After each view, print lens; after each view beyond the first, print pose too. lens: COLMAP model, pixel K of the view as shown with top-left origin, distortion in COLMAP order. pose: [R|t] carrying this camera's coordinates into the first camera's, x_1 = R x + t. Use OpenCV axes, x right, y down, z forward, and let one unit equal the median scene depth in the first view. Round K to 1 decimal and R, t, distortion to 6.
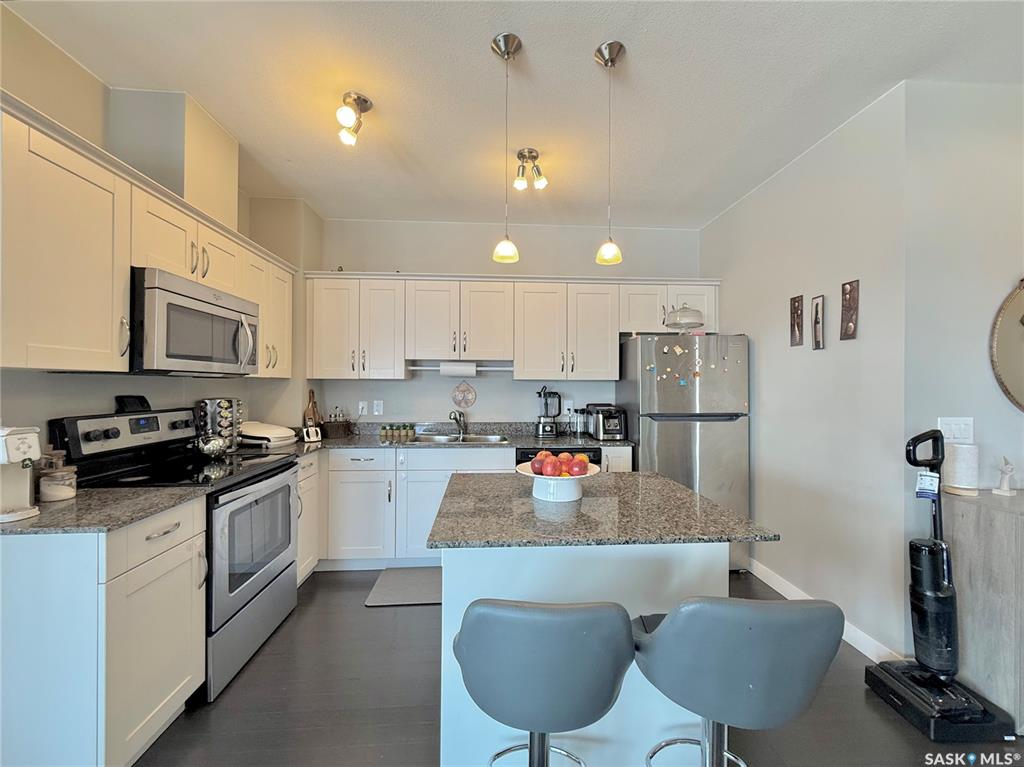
lens RADIAL K [[409.7, 0, 519.9], [0, 409.7, 386.7], [0, 0, 1]] dist [0.003734, -0.000796]
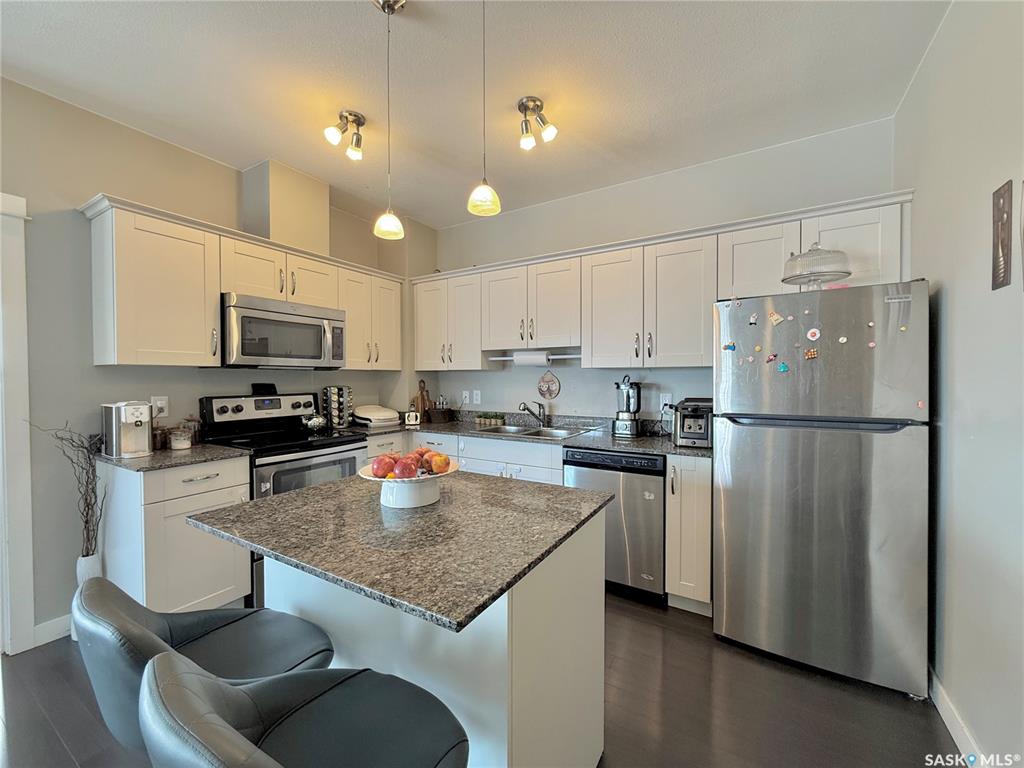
lens RADIAL K [[409.7, 0, 520.3], [0, 409.7, 386.0], [0, 0, 1]] dist [0.003734, -0.000796]
pose [[0.821560, 0.006315, -0.570087, 0.425439], [0.002563, 0.999888, 0.014770, 0.008428], [0.570117, -0.013595, 0.821451, 0.234570]]
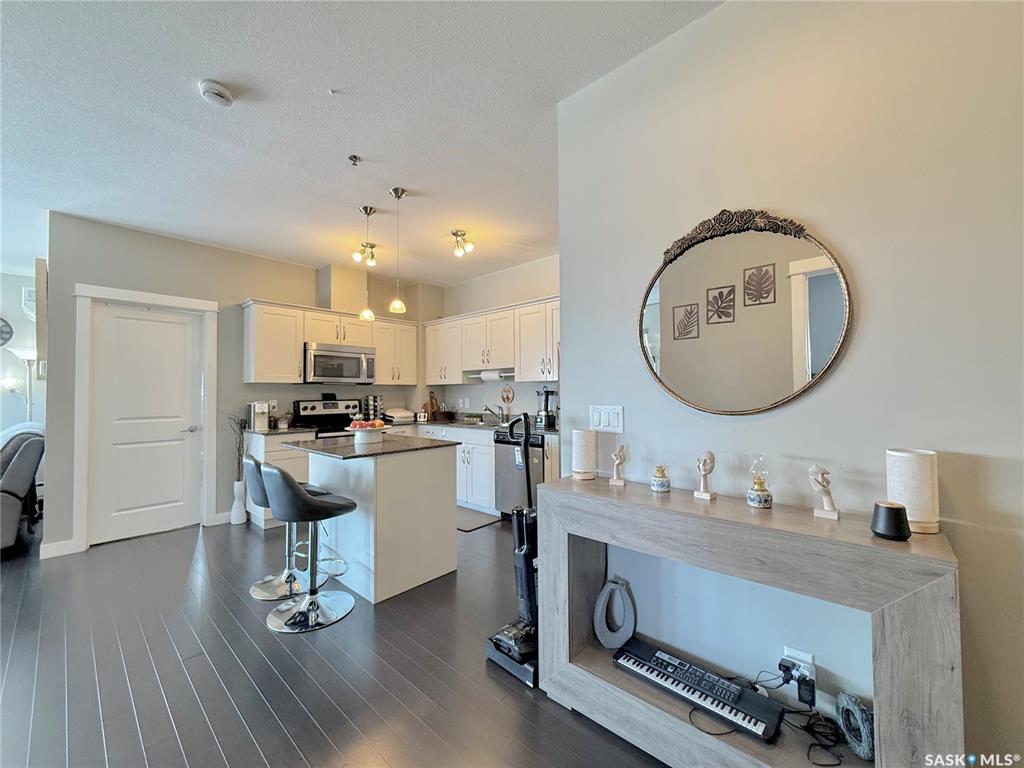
lens RADIAL K [[409.7, 0, 520.9], [0, 409.7, 387.1], [0, 0, 1]] dist [0.003734, -0.000796]
pose [[0.696189, -0.020932, -0.717553, 1.073144], [0.007102, 0.999727, -0.022273, 0.032866], [0.717823, 0.010410, 0.696148, 0.102560]]
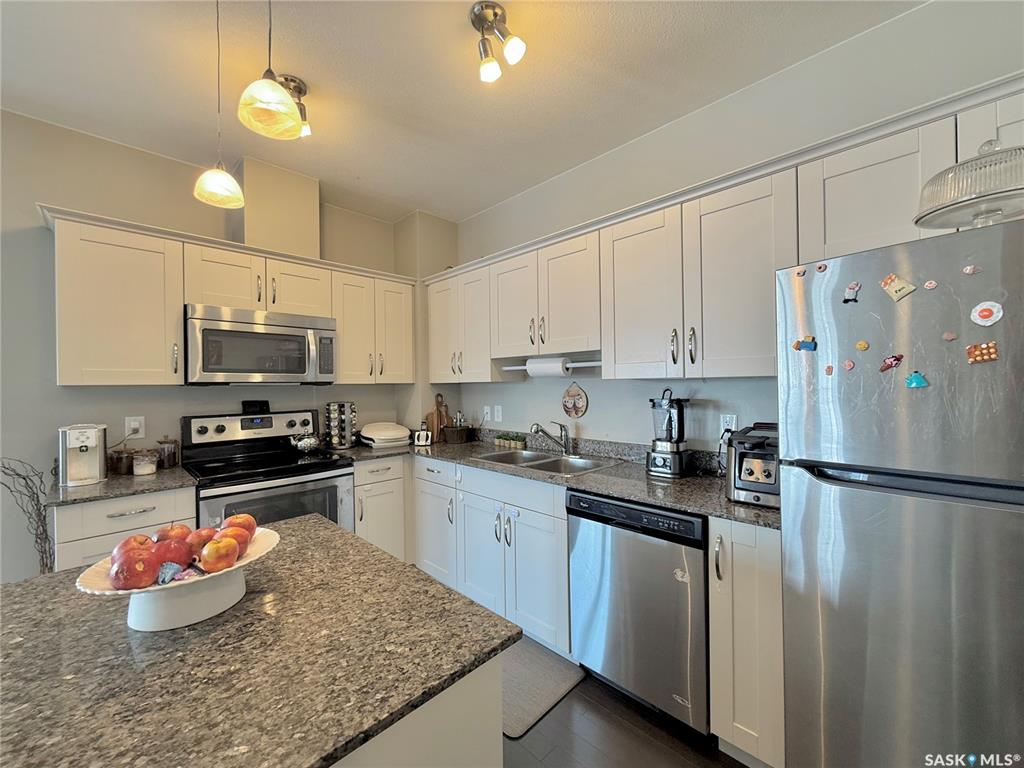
lens RADIAL K [[409.7, 0, 519.3], [0, 409.7, 385.4], [0, 0, 1]] dist [0.003734, -0.000796]
pose [[0.661156, -0.010566, -0.750174, 0.434369], [0.012303, 0.999919, -0.003240, -0.008811], [0.750148, -0.007087, 0.661232, 0.535515]]
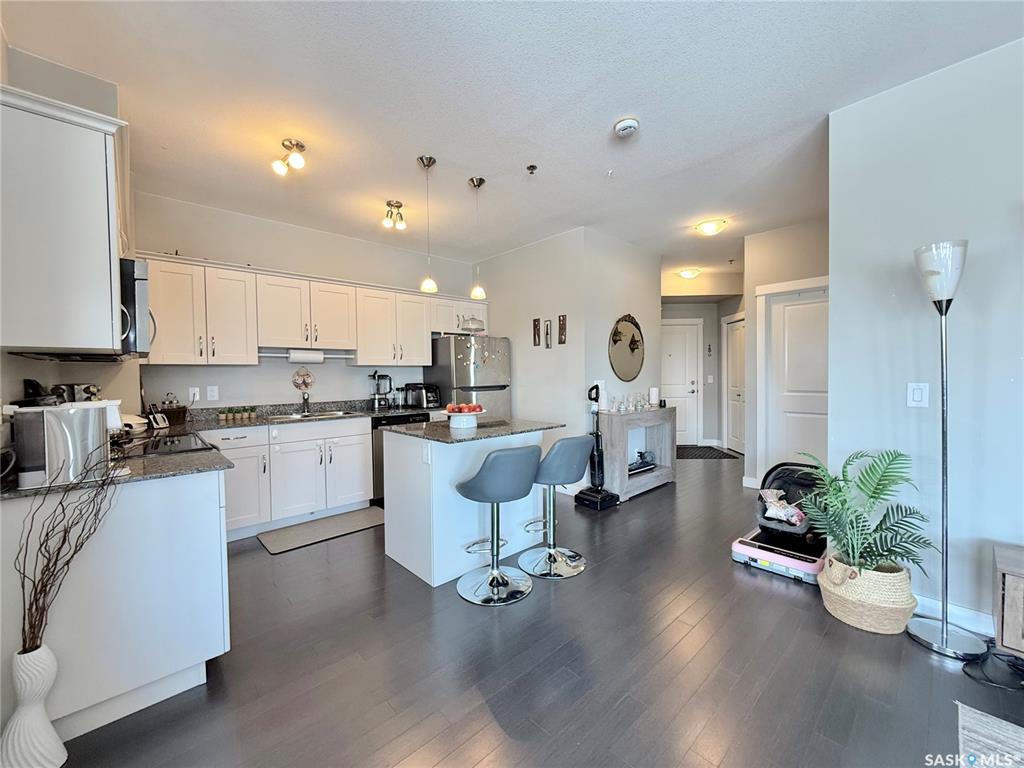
lens RADIAL K [[409.7, 0, 510.8], [0, 409.7, 385.0], [0, 0, 1]] dist [0.003734, -0.000796]
pose [[0.780849, -0.030717, 0.623965, -0.485690], [0.017904, 0.999481, 0.026796, 0.020447], [-0.624464, -0.009752, 0.780993, -0.302535]]
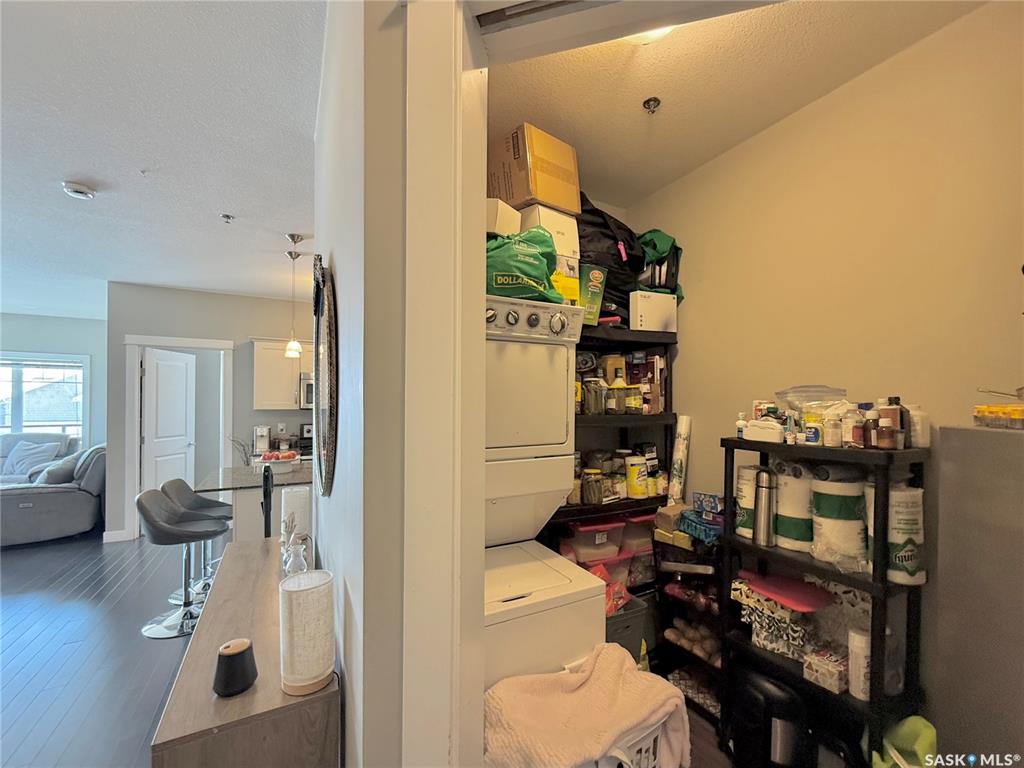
lens RADIAL K [[409.7, 0, 524.8], [0, 409.7, 401.2], [0, 0, 1]] dist [0.003734, -0.000796]
pose [[0.428937, -0.007213, -0.903306, 1.386260], [-0.004819, 0.999936, -0.010273, -0.043082], [0.903321, 0.008760, 0.428875, 0.688702]]
